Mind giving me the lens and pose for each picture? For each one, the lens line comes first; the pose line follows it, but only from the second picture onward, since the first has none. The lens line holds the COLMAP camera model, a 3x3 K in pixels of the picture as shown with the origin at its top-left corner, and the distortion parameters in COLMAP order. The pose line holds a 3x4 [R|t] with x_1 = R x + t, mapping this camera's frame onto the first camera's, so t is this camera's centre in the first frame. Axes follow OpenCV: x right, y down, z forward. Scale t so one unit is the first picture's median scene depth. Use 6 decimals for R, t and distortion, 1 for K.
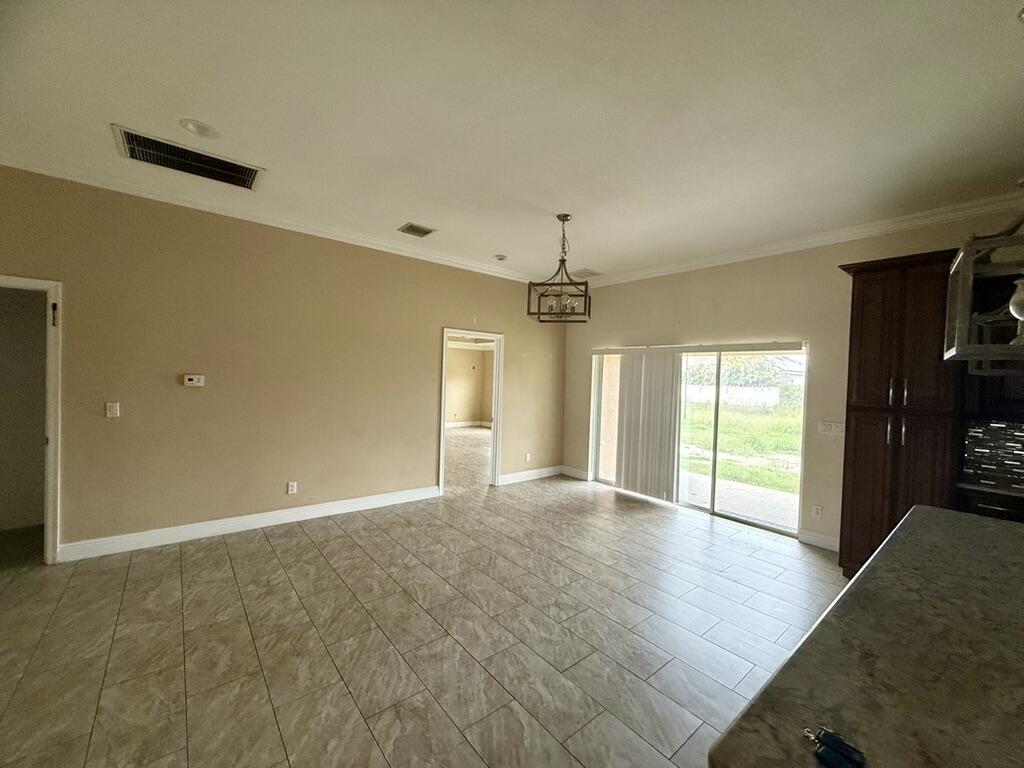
lens RADIAL K [[411.7, 0, 510.7], [0, 411.7, 384.7], [0, 0, 1]] dist [0.006843, 0.000108]
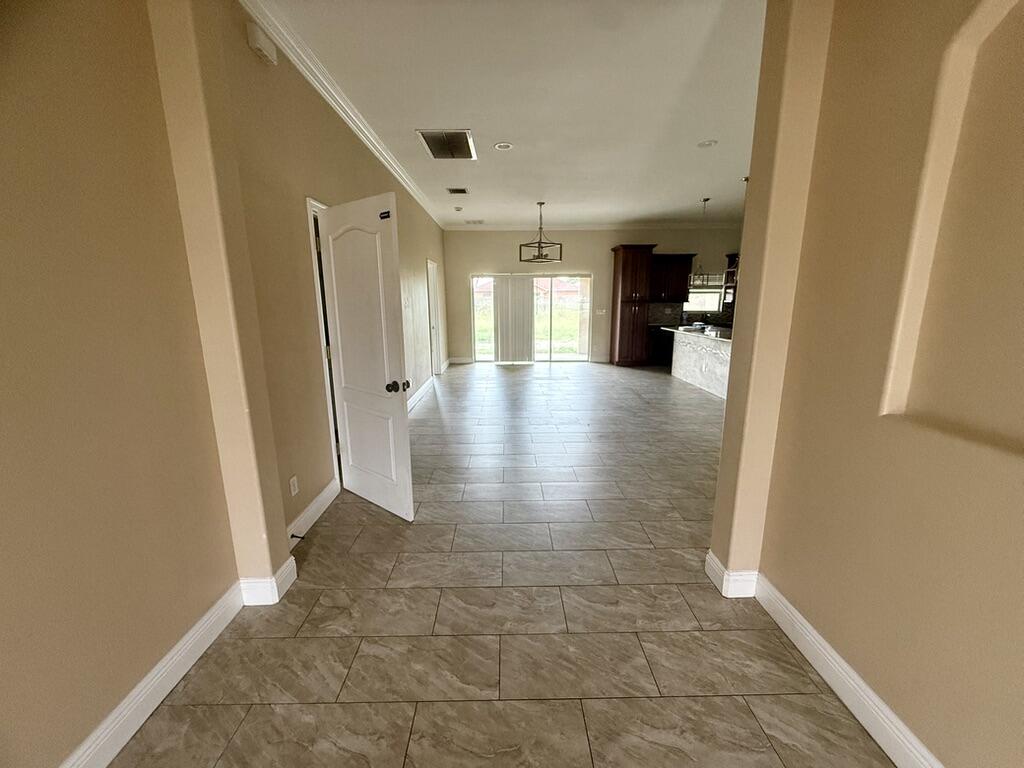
lens RADIAL K [[411.7, 0, 510.7], [0, 411.7, 384.7], [0, 0, 1]] dist [0.006843, 0.000108]
pose [[0.622099, -0.197334, 0.757662, -1.110876], [0.045912, 0.975245, 0.216307, -0.016469], [-0.781591, -0.099778, 0.615759, -0.074591]]
